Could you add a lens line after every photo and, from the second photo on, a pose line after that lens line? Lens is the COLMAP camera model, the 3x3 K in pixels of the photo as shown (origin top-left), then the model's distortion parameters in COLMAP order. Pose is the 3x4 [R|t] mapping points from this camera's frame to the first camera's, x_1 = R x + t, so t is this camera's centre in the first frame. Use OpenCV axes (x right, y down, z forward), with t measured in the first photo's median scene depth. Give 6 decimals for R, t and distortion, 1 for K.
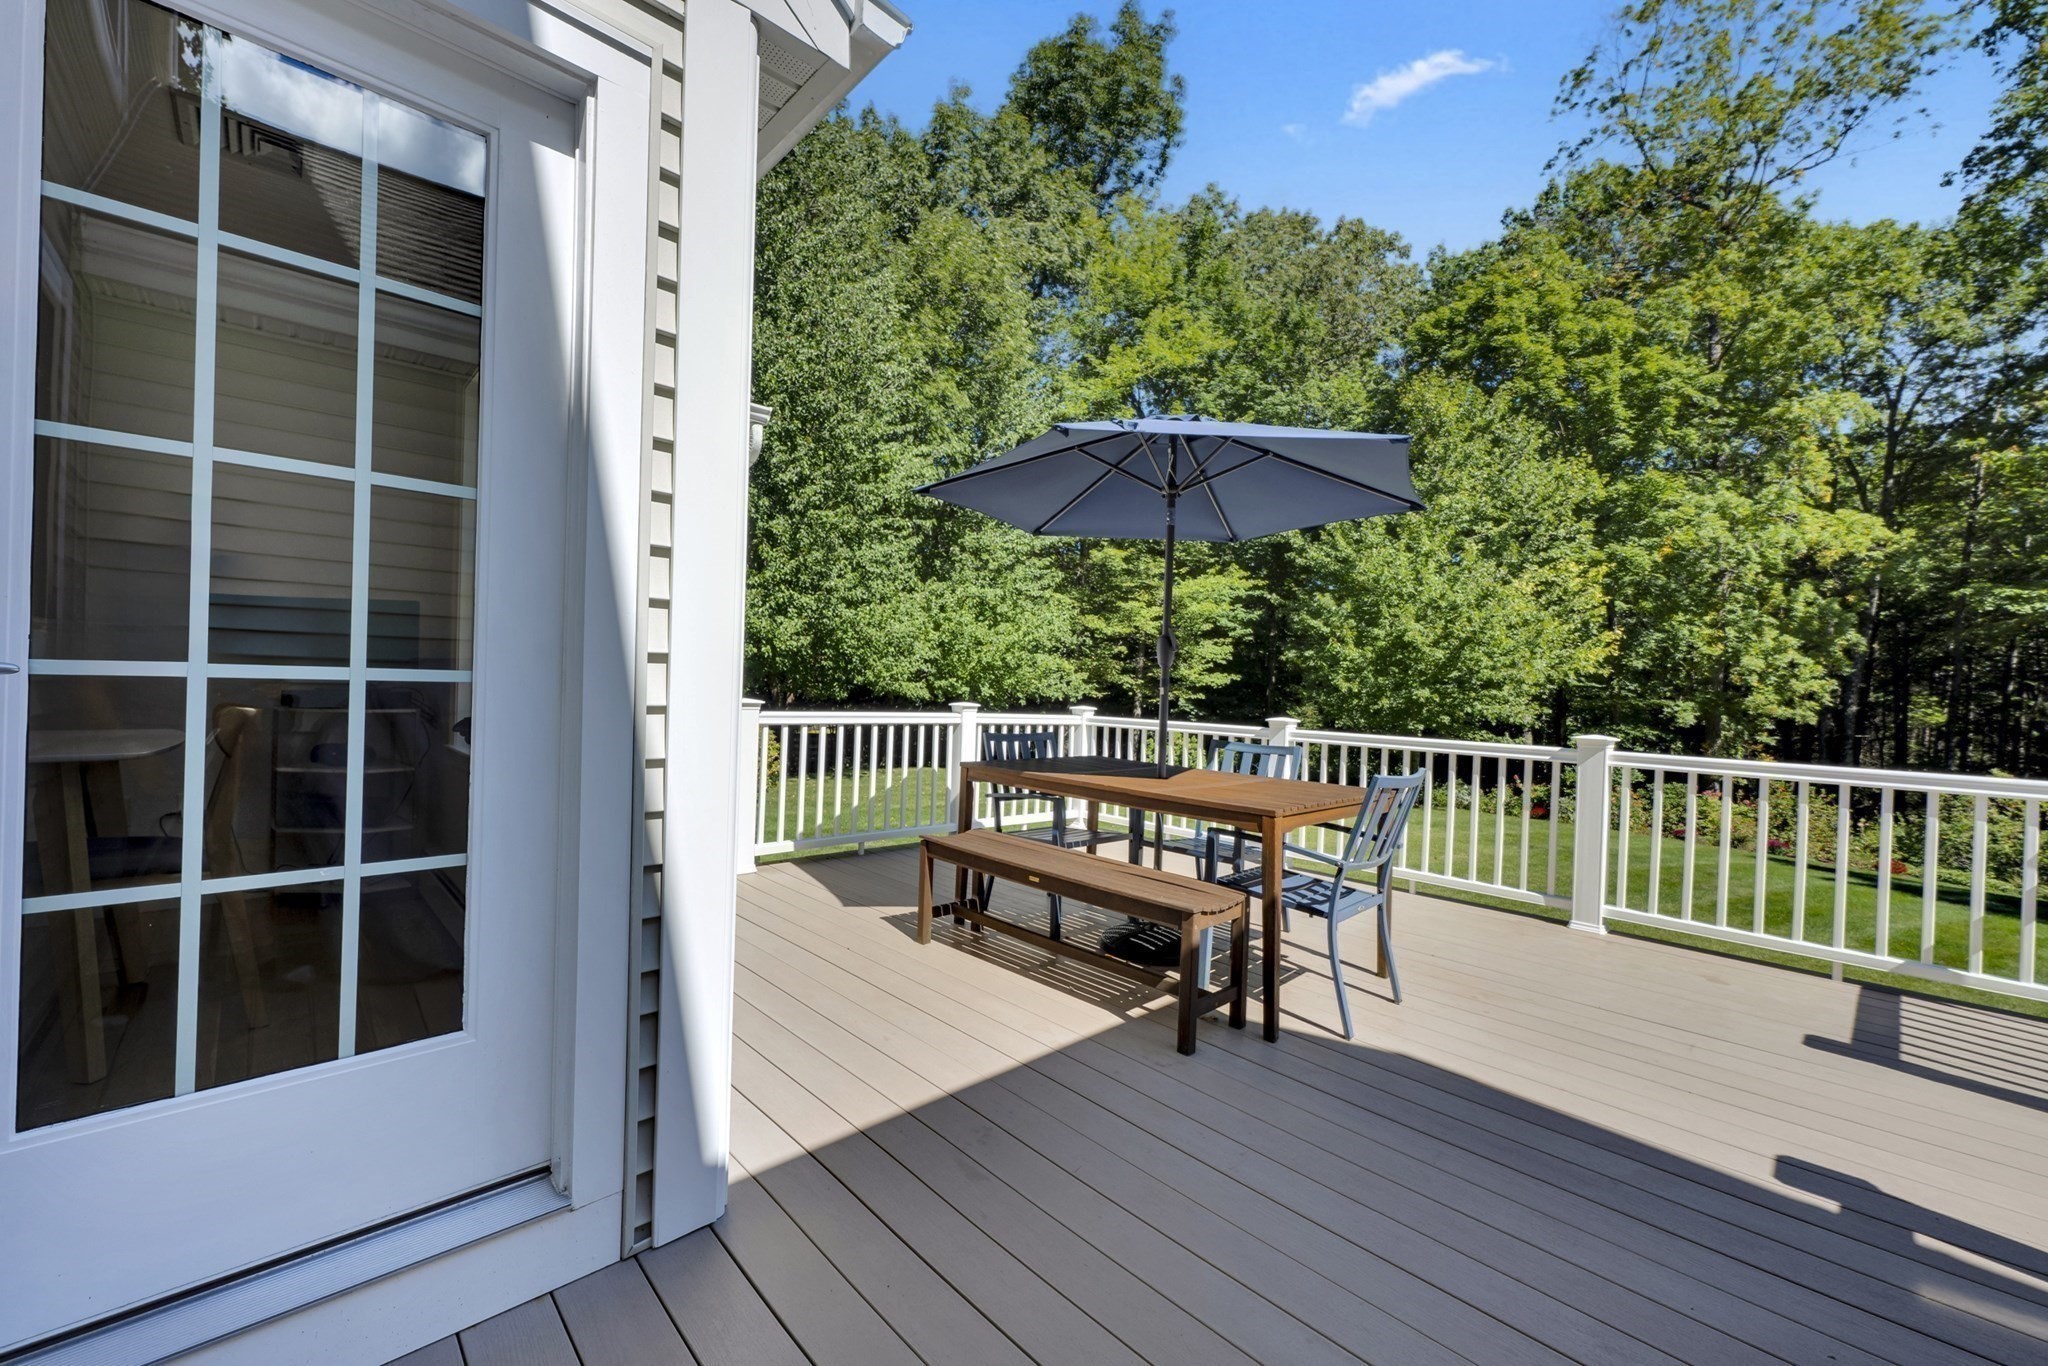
lens RADIAL K [[809.9, 0, 1014.2], [0, 809.9, 675.3], [0, 0, 1]] dist [-0.002170, -0.000156]
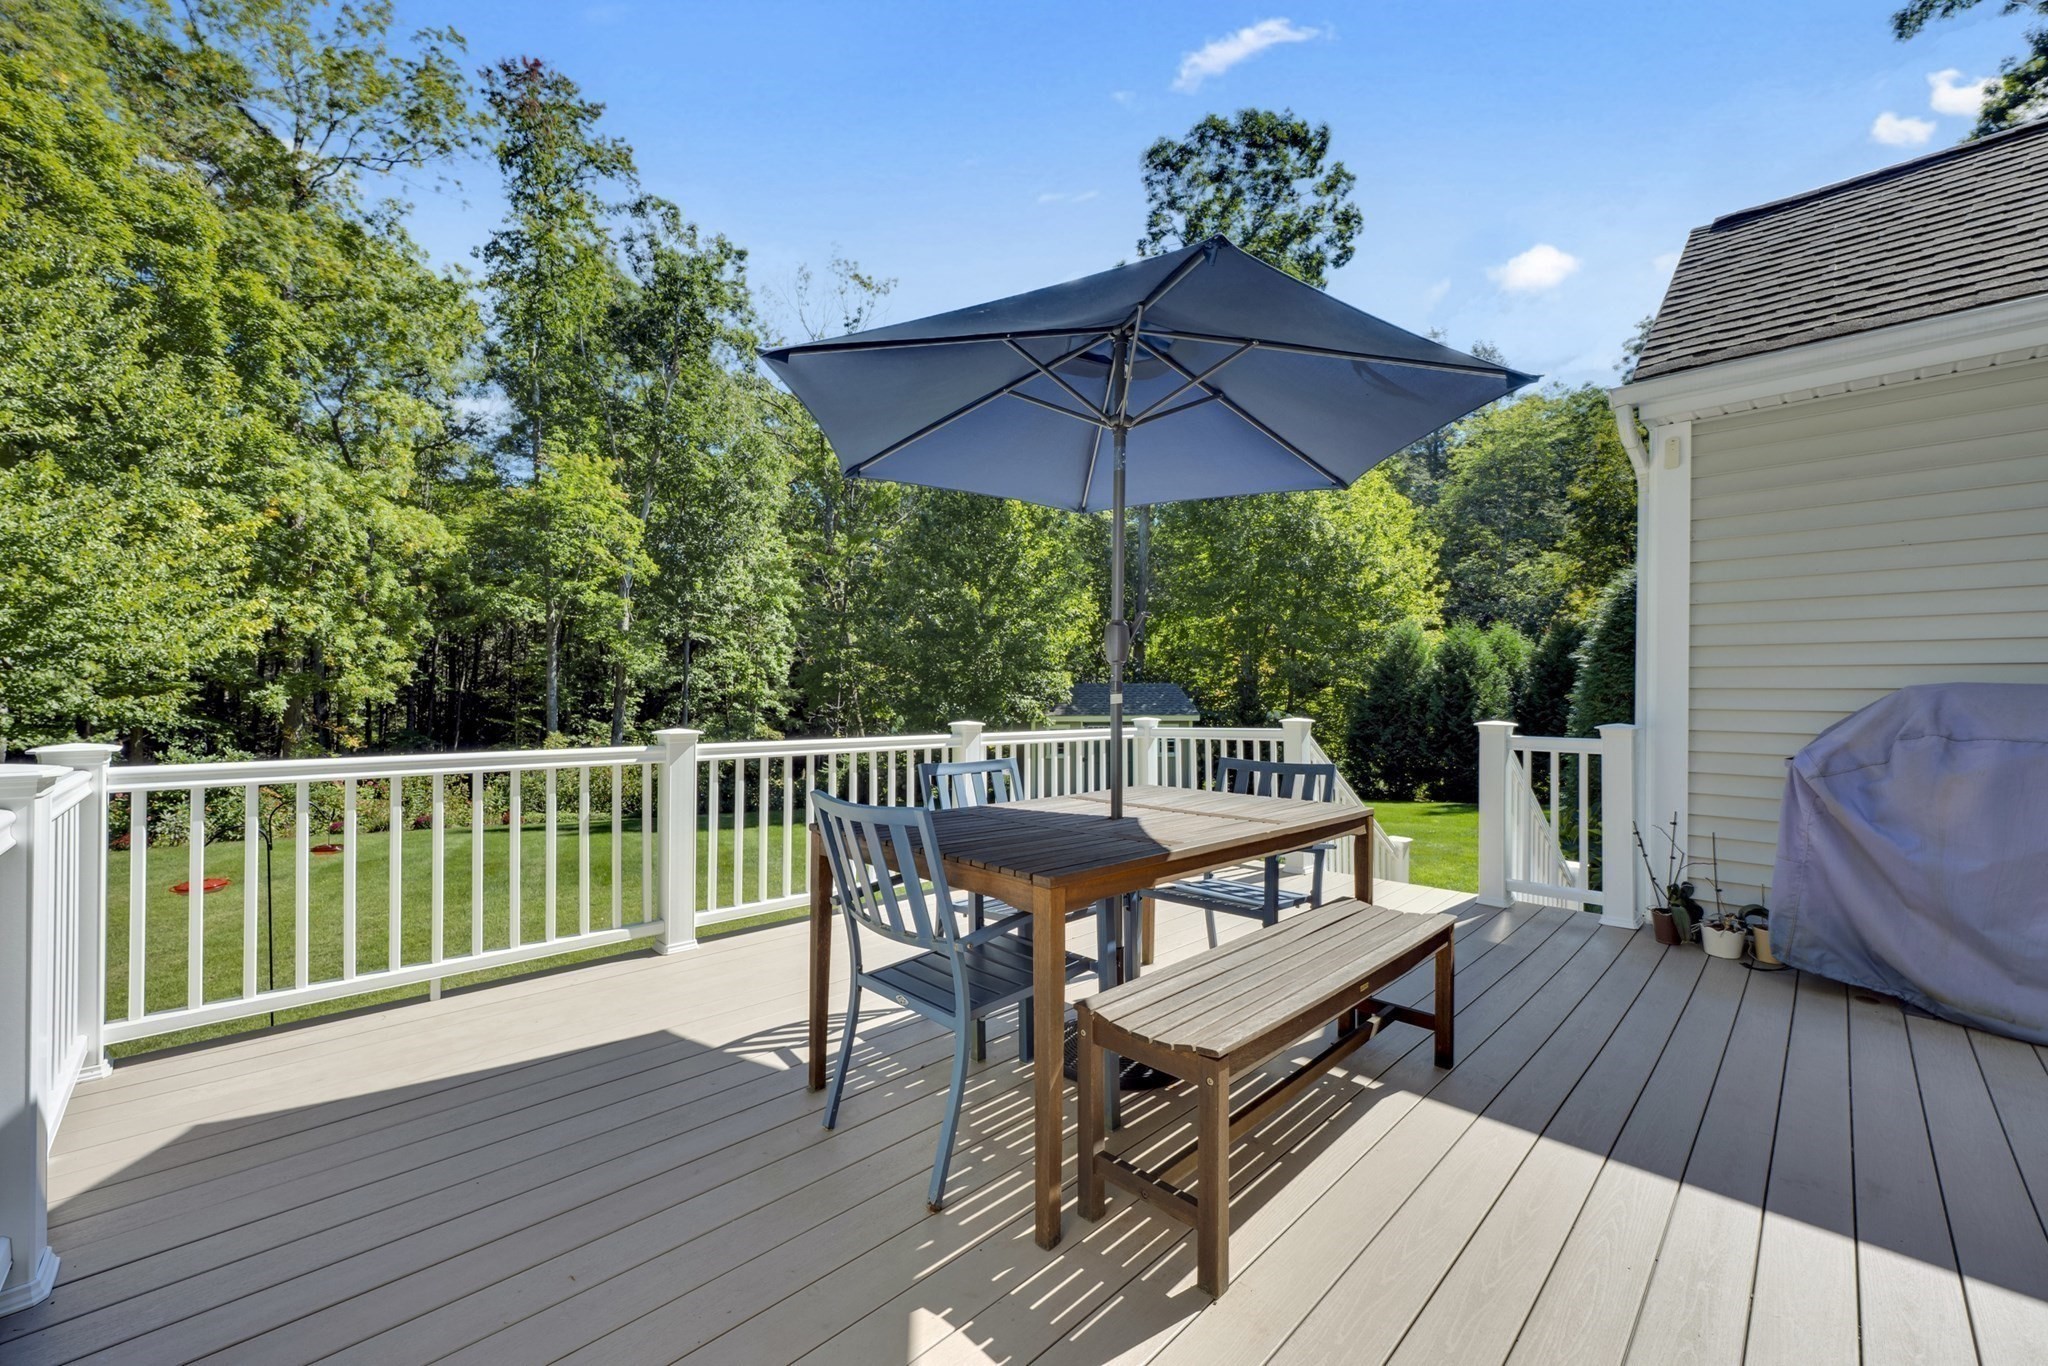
lens RADIAL K [[796.0, 0, 1020.3], [0, 796.0, 687.3], [0, 0, 1]] dist [-0.001298, -0.000139]
pose [[-0.029518, -0.023844, 0.999280, -0.088599], [-0.022621, 0.999475, 0.023180, -0.003188], [-0.999308, -0.021921, -0.030042, 0.203567]]
